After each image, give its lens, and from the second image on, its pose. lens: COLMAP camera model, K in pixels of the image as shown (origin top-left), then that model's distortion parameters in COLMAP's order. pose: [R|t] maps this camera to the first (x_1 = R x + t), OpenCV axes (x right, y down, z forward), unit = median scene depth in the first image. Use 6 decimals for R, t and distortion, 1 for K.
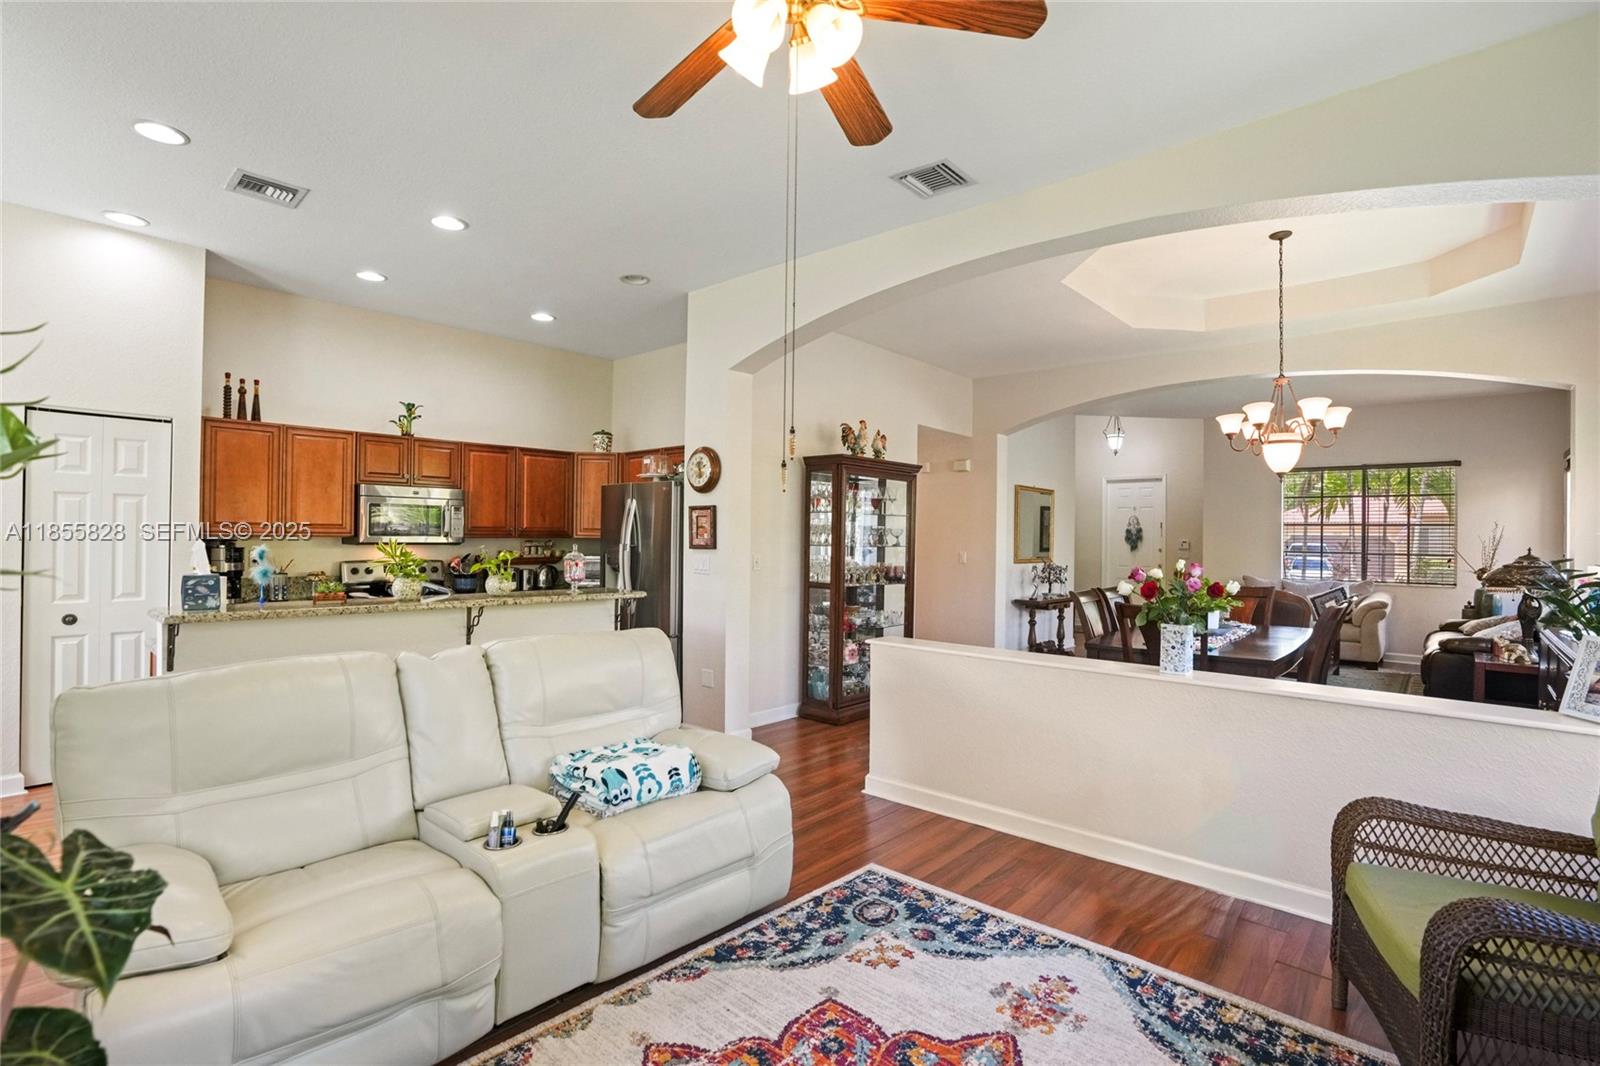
lens RADIAL K [[752.8, 0, 802.3], [0, 752.8, 536.5], [0, 0, 1]] dist [-0.061382, 0.020053]
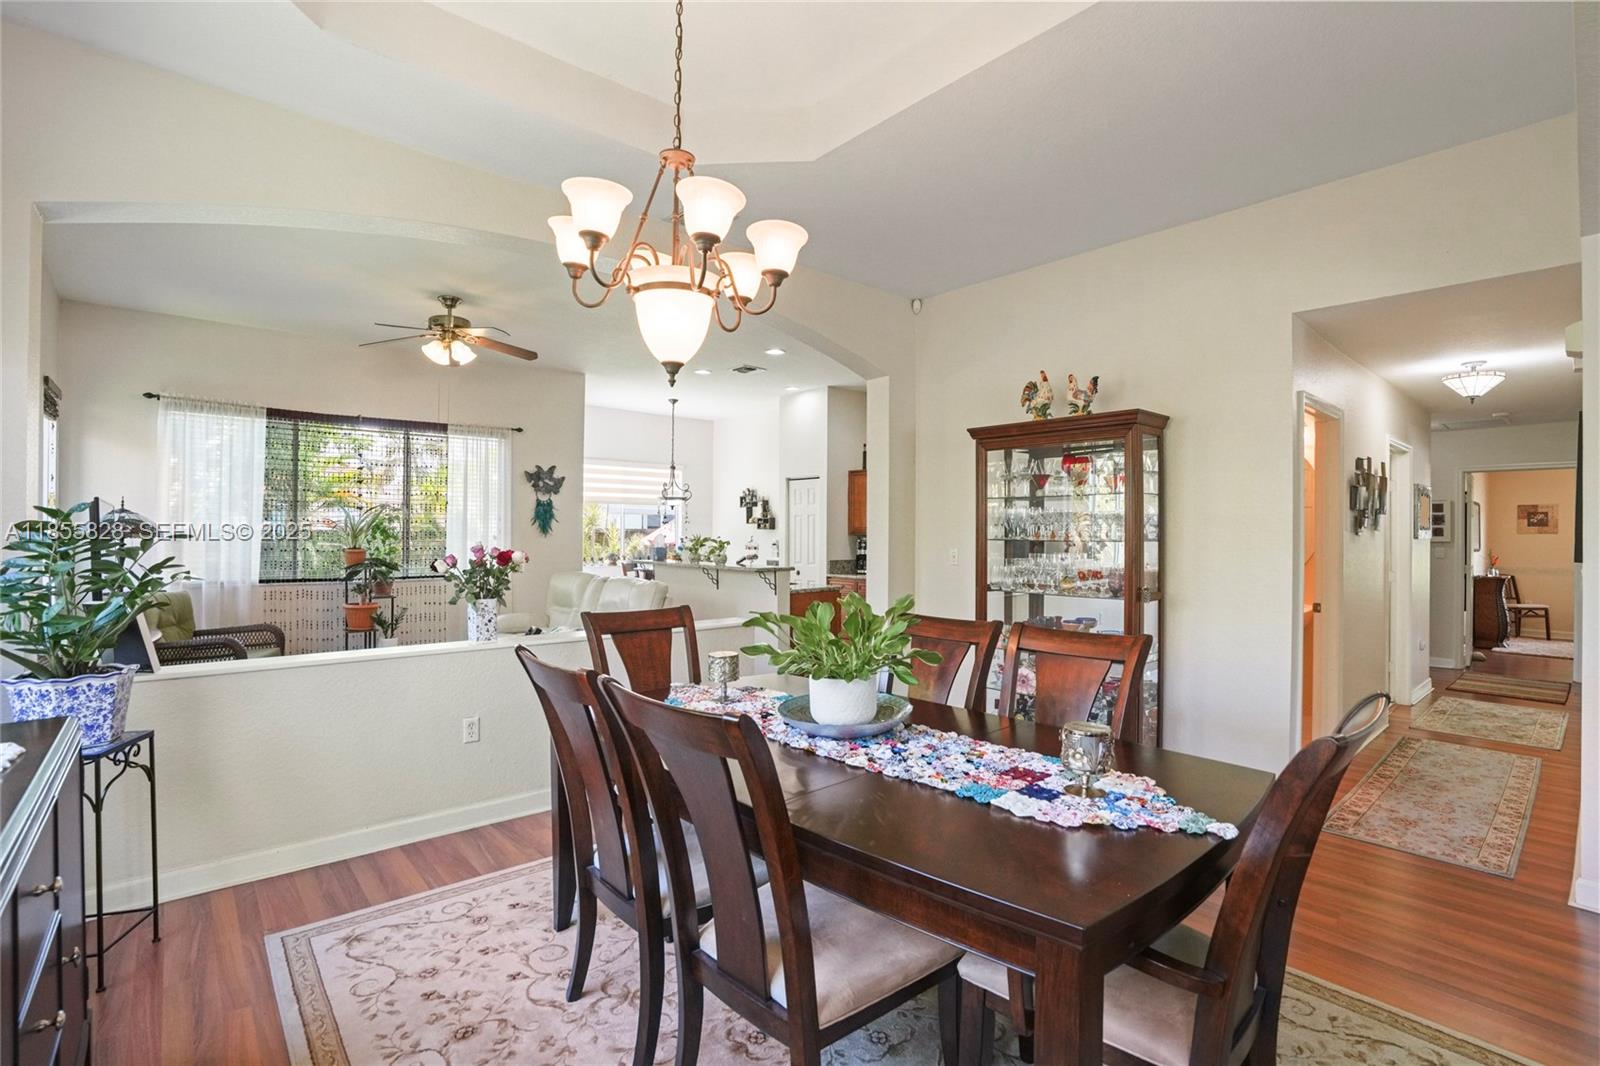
lens RADIAL K [[752.8, 0, 805.8], [0, 752.8, 528.7], [0, 0, 1]] dist [-0.061382, 0.020053]
pose [[-0.128532, -0.023474, -0.991427, 0.890114], [-0.007721, 0.999713, -0.022669, 0.019295], [0.991675, 0.004741, -0.128677, 0.933406]]
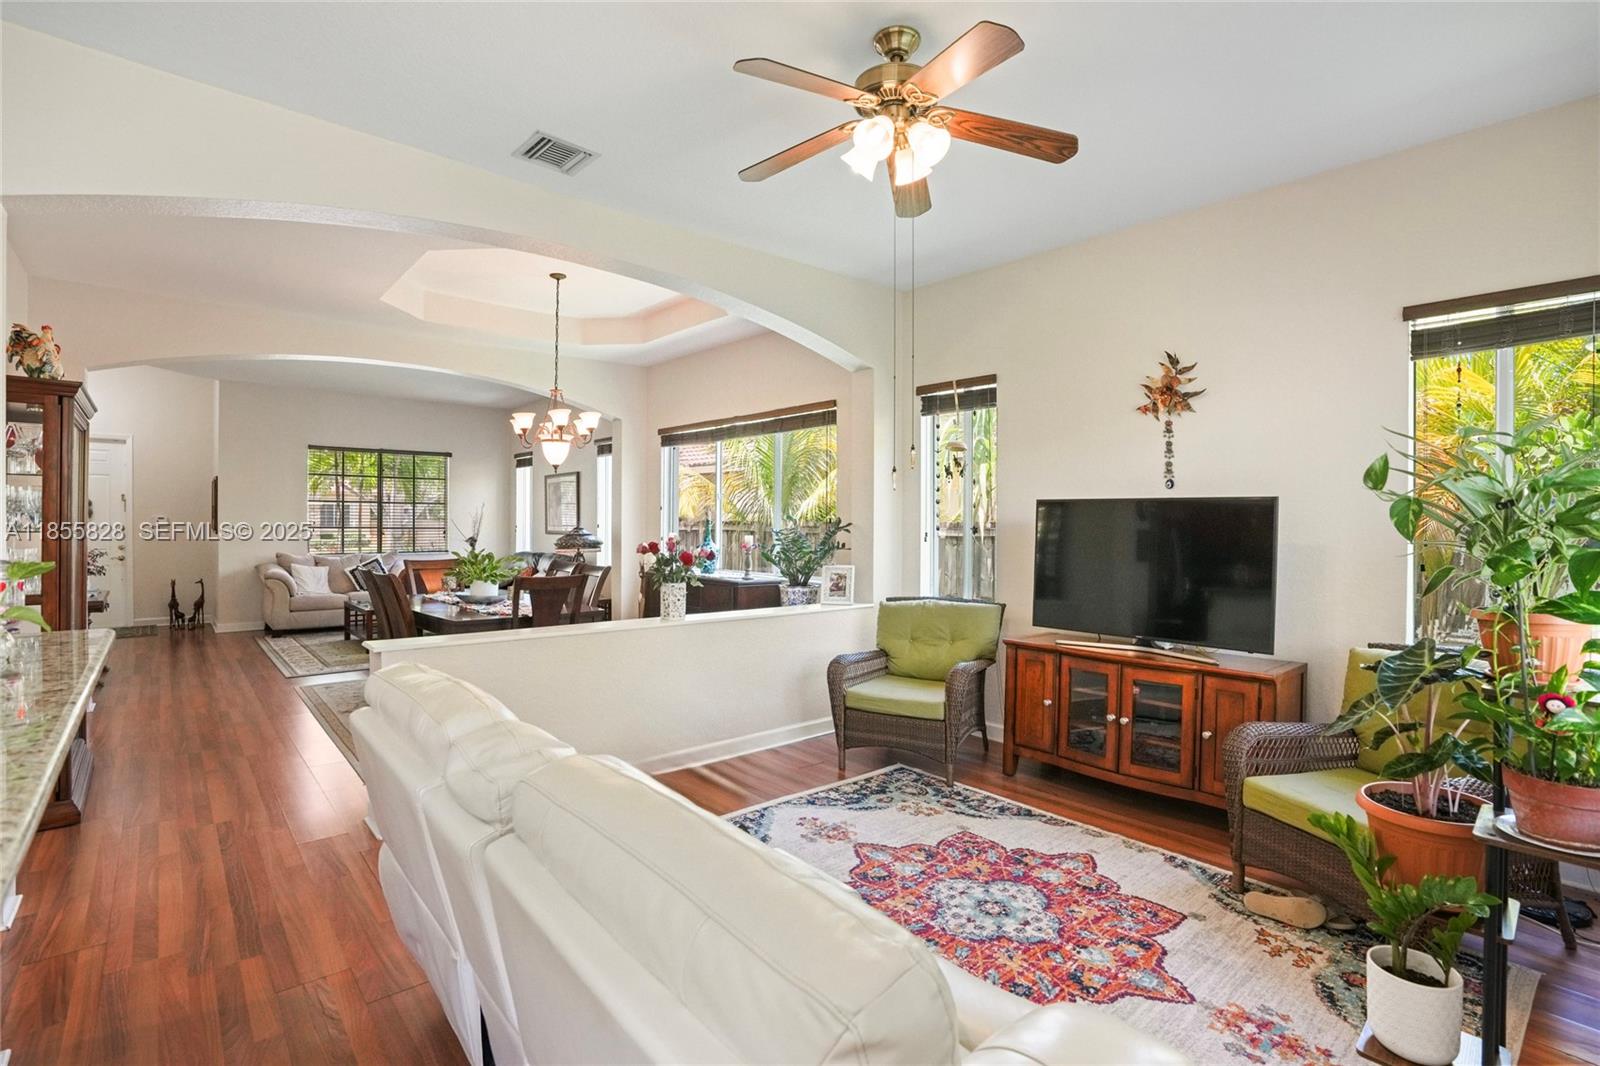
lens RADIAL K [[752.8, 0, 813.2], [0, 752.8, 528.5], [0, 0, 1]] dist [-0.061382, 0.020053]
pose [[0.109717, -0.021499, 0.993730, -0.473160], [-0.005137, 0.999740, 0.022196, -0.006775], [-0.993950, -0.007541, 0.109578, 0.343827]]
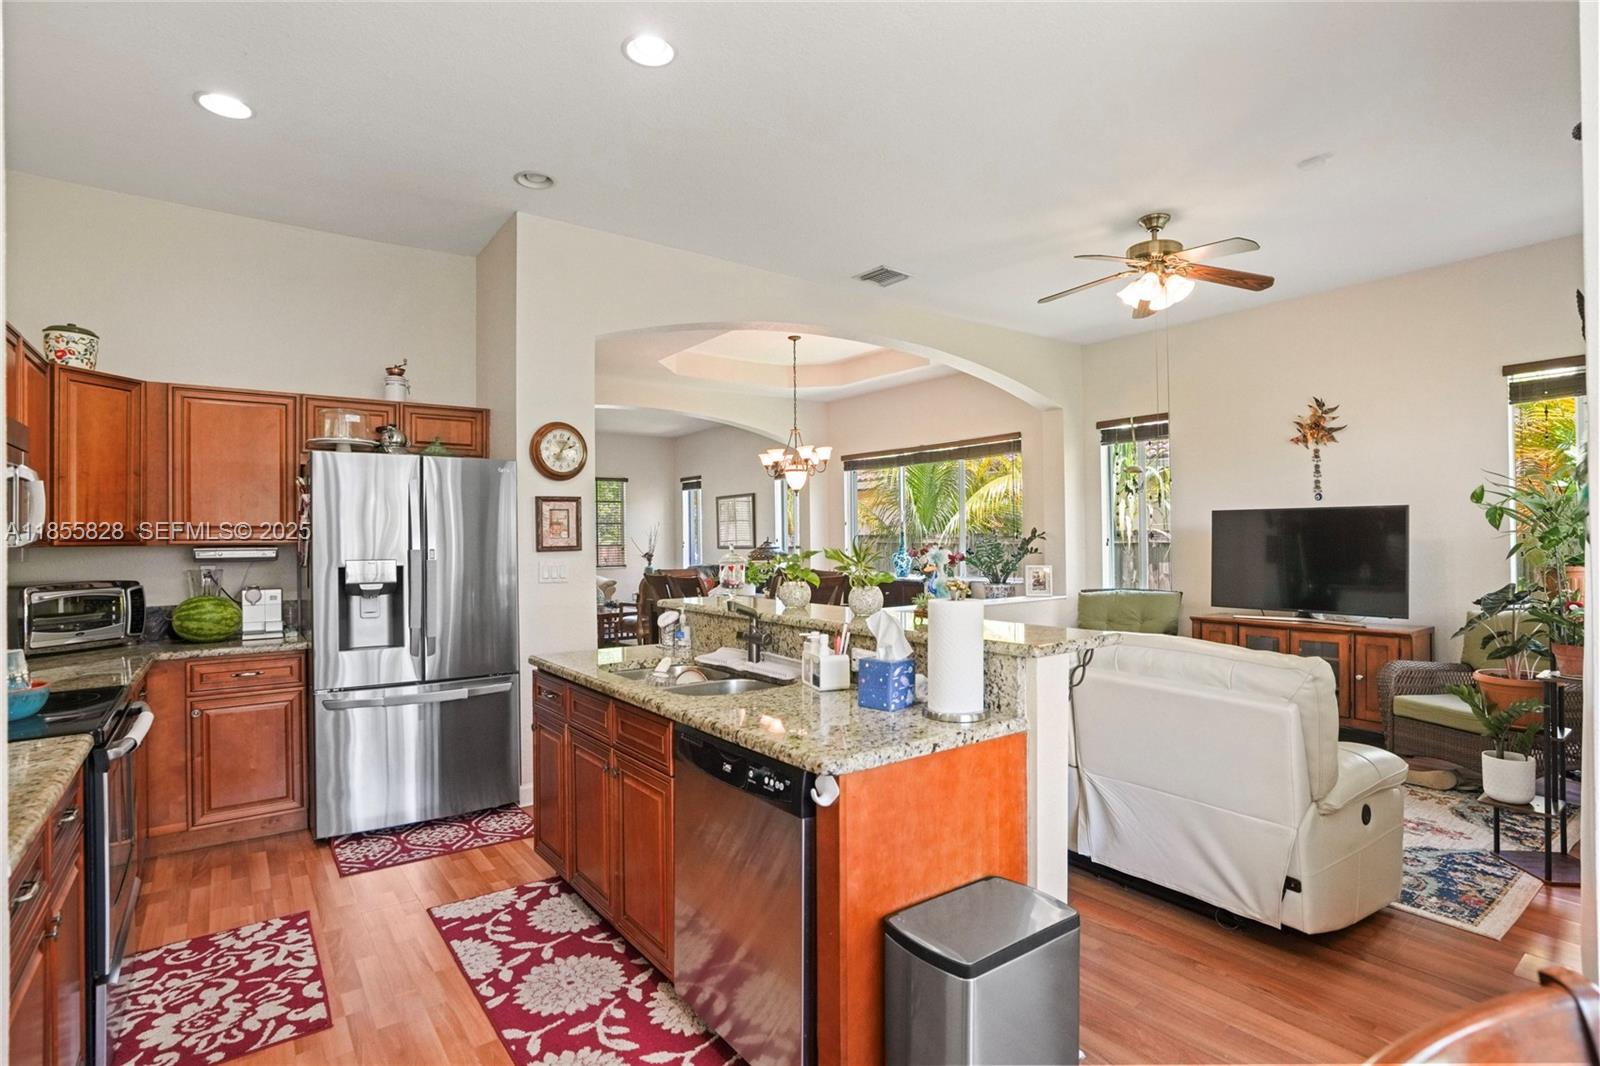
lens RADIAL K [[781.5, 0, 813.1], [0, 781.5, 531.2], [0, 0, 1]] dist [-0.052937, 0.012513]
pose [[0.184628, -0.006851, 0.982785, -0.805714], [0.012997, 0.999905, 0.004528, -0.004373], [-0.982723, 0.011937, 0.184699, 0.537511]]
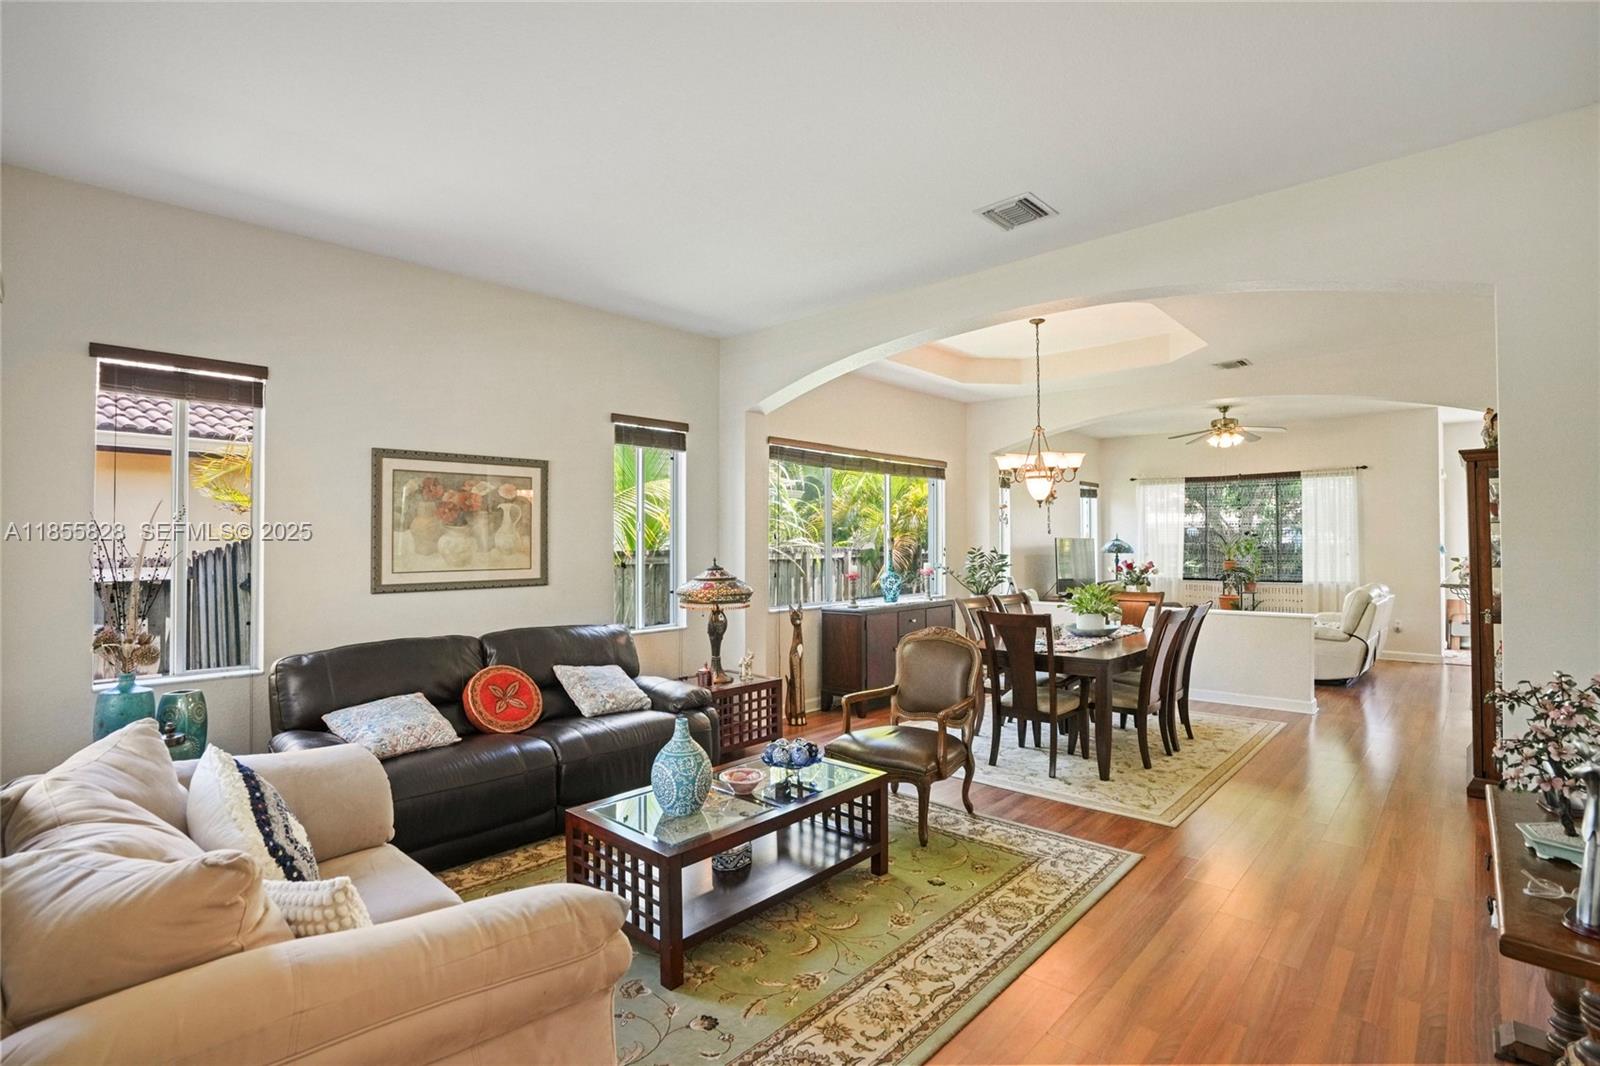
lens RADIAL K [[752.8, 0, 808.2], [0, 752.8, 531.9], [0, 0, 1]] dist [-0.061382, 0.020053]
pose [[-0.999831, -0.010583, 0.015006, 0.855820], [-0.010779, 0.999857, -0.013050, -0.005764], [-0.014866, -0.013210, -0.999802, 1.927375]]
